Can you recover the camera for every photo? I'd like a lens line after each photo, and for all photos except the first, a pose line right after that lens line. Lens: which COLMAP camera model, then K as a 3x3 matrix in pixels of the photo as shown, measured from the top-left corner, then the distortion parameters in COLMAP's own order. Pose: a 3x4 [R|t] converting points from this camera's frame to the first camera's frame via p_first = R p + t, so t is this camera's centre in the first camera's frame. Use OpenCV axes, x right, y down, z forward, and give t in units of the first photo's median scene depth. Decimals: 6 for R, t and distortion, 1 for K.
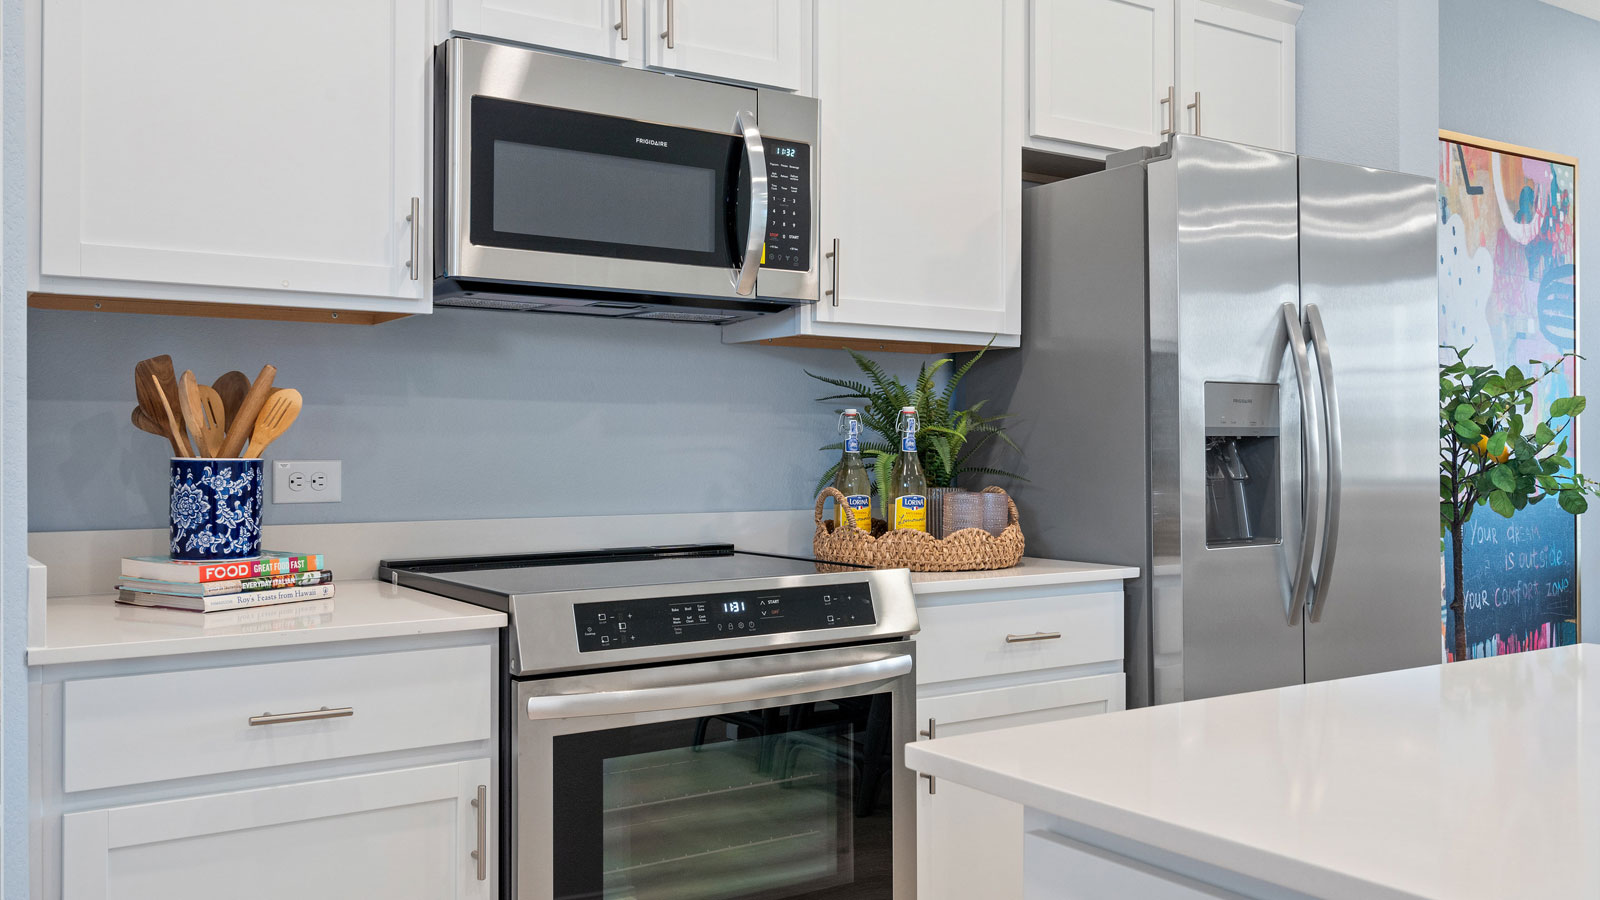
lens RADIAL K [[1398.8, 0, 794.2], [0, 1398.8, 440.7], [0, 0, 1]] dist [-0.012785, 0.002533]
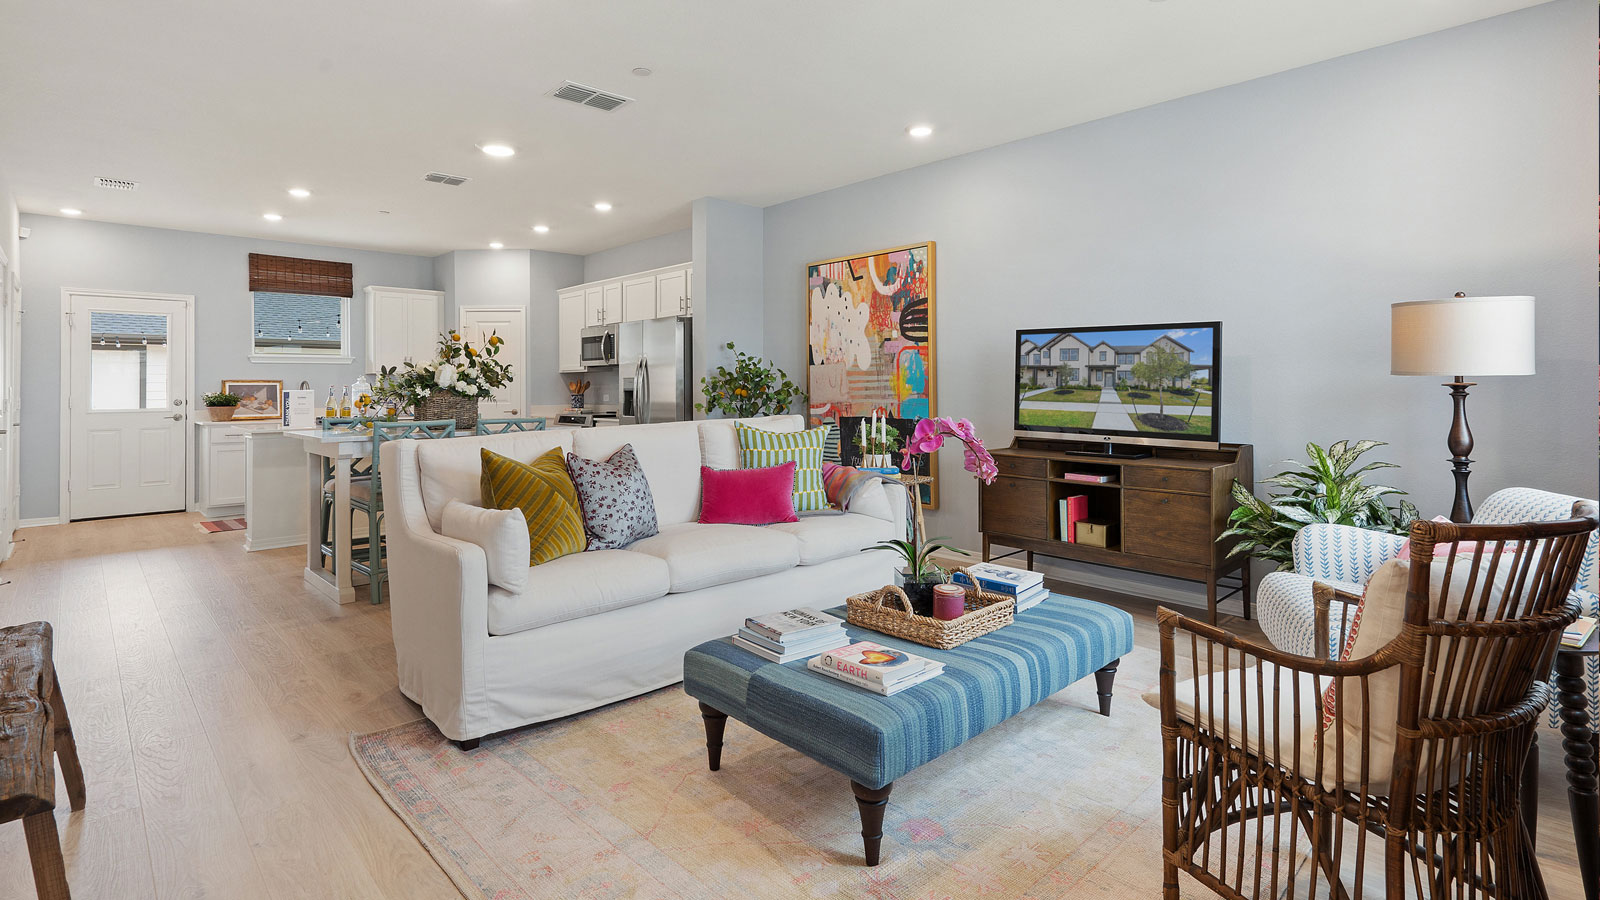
lens RADIAL K [[764.5, 0, 795.7], [0, 764.5, 386.0], [0, 0, 1]] dist [0.001741, 0.000928]
pose [[0.155883, -0.007179, -0.987749, 2.921148], [0.004399, 0.999969, -0.006573, 0.001963], [0.987766, -0.003320, 0.155910, 1.228555]]
